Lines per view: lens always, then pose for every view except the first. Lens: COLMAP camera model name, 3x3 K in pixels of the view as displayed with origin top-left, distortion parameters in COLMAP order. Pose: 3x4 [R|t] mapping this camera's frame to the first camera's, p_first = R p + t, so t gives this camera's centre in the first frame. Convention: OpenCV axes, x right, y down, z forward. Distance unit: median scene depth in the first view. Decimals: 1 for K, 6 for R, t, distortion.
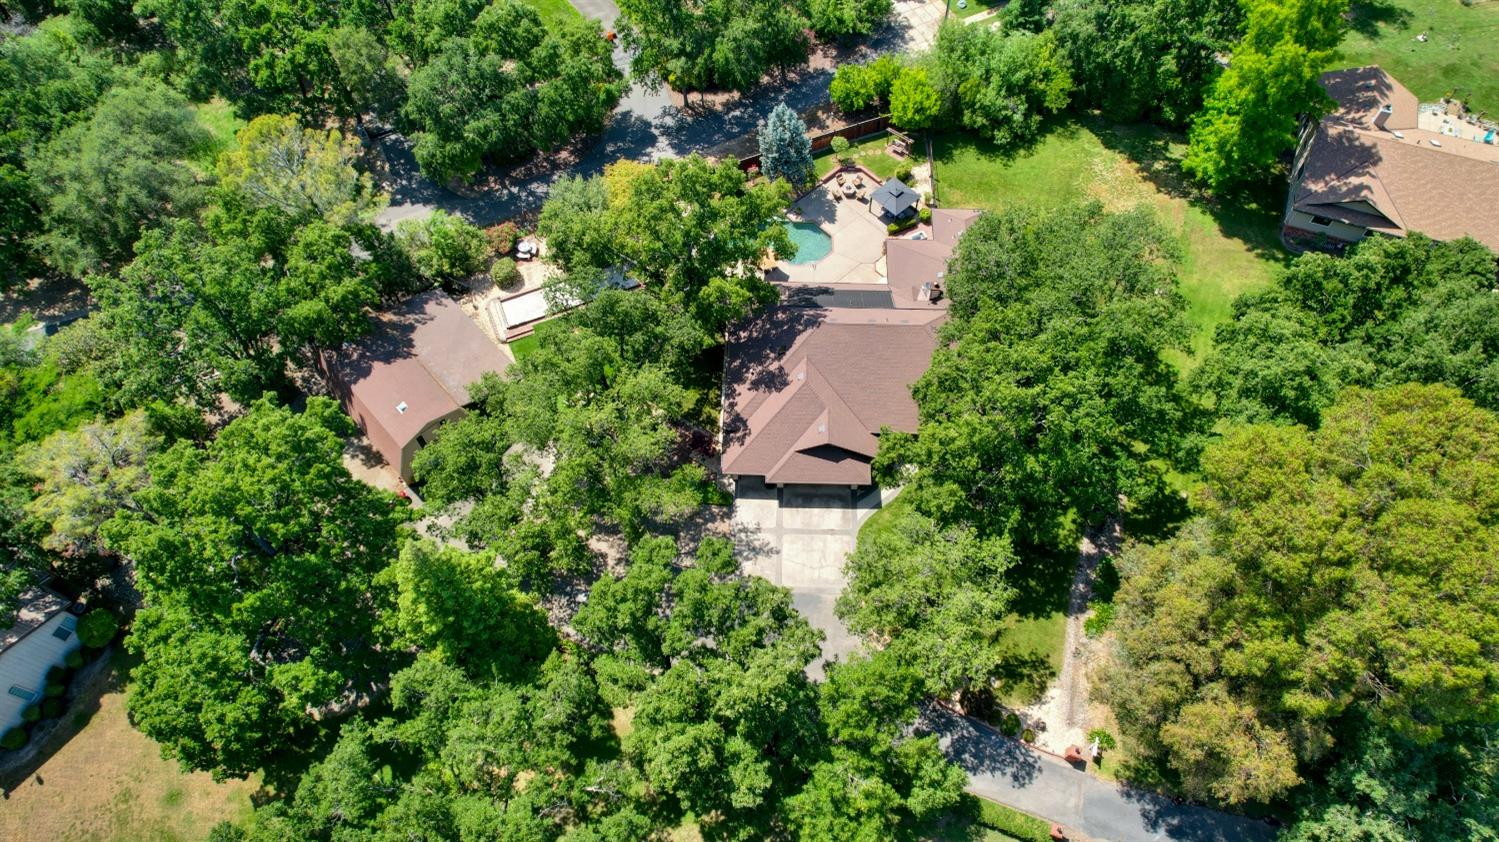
lens RADIAL K [[950.7, 0, 769.6], [0, 950.7, 420.3], [0, 0, 1]] dist [-0.057880, 0.022891]
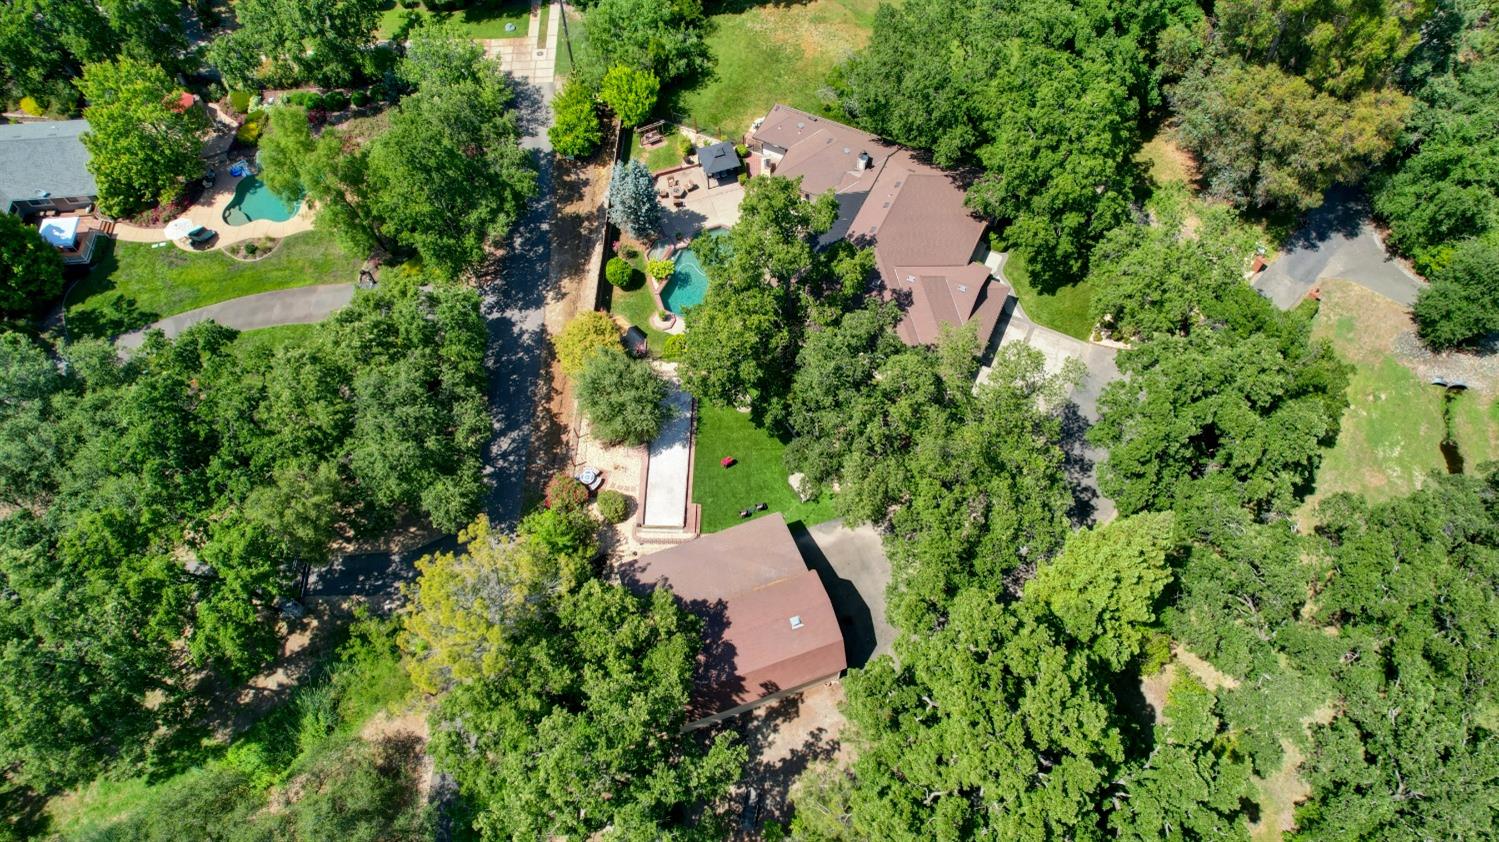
lens RADIAL K [[950.7, 0, 769.6], [0, 950.7, 420.3], [0, 0, 1]] dist [-0.057880, 0.022891]
pose [[0.408981, -0.793534, 0.450599, -0.538761], [0.793743, 0.552966, 0.253377, -0.299282], [-0.450229, 0.254033, 0.856014, 0.175040]]
